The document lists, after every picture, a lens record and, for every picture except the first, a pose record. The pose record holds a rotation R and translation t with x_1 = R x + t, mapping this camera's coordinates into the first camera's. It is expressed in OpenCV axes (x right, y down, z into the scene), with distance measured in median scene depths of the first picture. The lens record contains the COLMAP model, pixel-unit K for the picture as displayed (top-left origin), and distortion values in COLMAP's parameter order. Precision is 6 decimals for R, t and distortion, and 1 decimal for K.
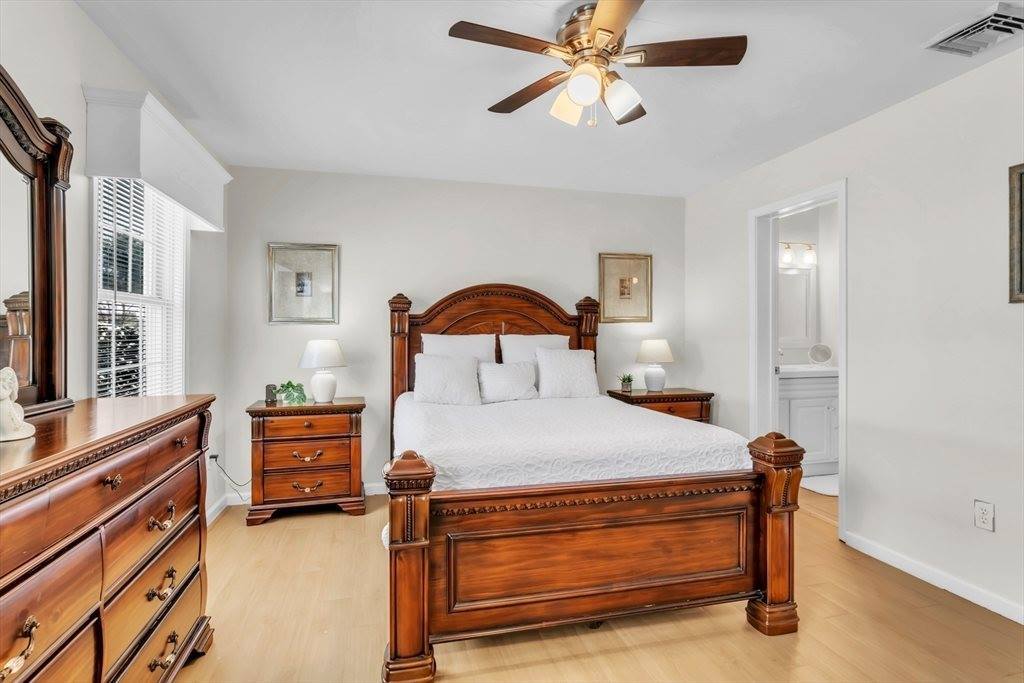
lens RADIAL K [[533.4, 0, 516.4], [0, 533.4, 331.8], [0, 0, 1]] dist [-0.015315, 0.001143]
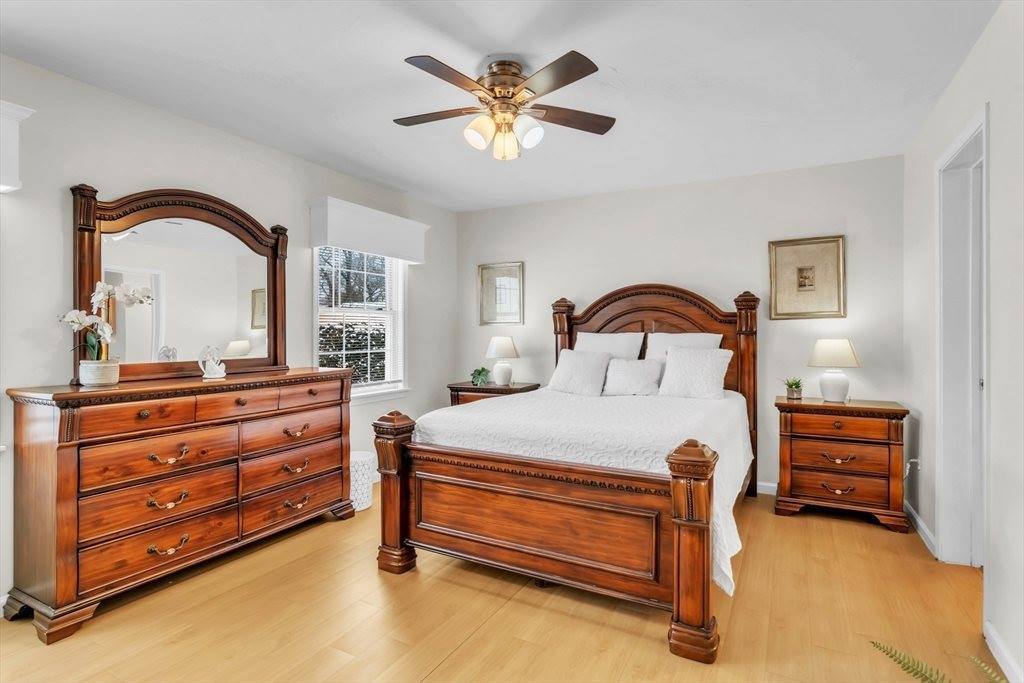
lens RADIAL K [[533.4, 0, 516.4], [0, 533.4, 331.8], [0, 0, 1]] dist [-0.015315, 0.001143]
pose [[0.724620, -0.000541, -0.689148, 0.525935], [0.003953, 0.999987, 0.003371, -0.001431], [0.689137, -0.005166, 0.724613, 0.072769]]
